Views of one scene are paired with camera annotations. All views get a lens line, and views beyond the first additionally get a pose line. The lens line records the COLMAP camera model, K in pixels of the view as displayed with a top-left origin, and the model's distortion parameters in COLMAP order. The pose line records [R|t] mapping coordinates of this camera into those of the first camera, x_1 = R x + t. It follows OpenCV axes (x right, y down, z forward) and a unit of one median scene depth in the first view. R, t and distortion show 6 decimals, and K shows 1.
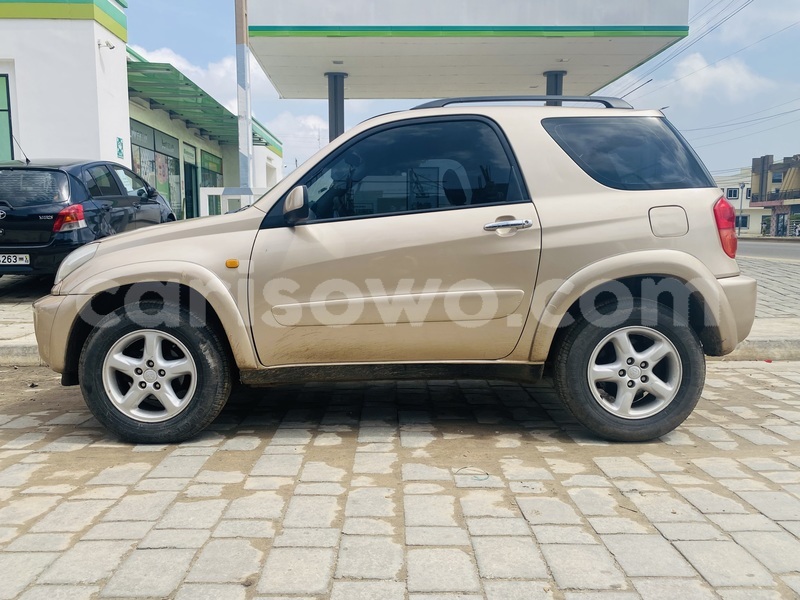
lens RADIAL K [[631.2, 0, 398.8], [0, 631.2, 300.4], [0, 0, 1]] dist [0.001716, -0.003053]
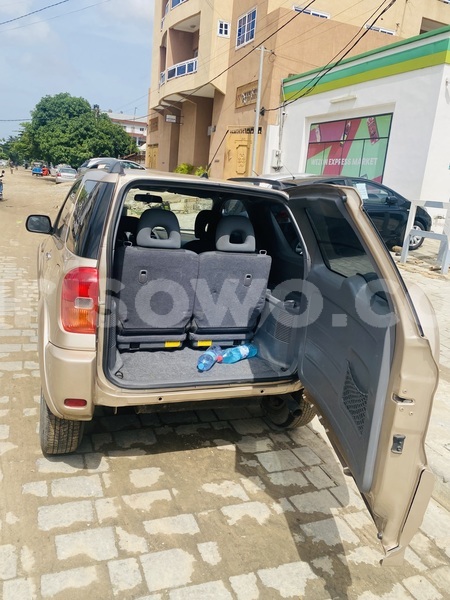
lens RADIAL K [[458.3, 0, 225.1], [0, 458.3, 298.5], [0, 0, 1]] dist [0.006052, -0.001409]
pose [[0.356099, 0.263278, -0.896593, 1.229855], [-0.188332, 0.960020, 0.207103, -0.313182], [0.915273, 0.095108, 0.391446, 0.918626]]
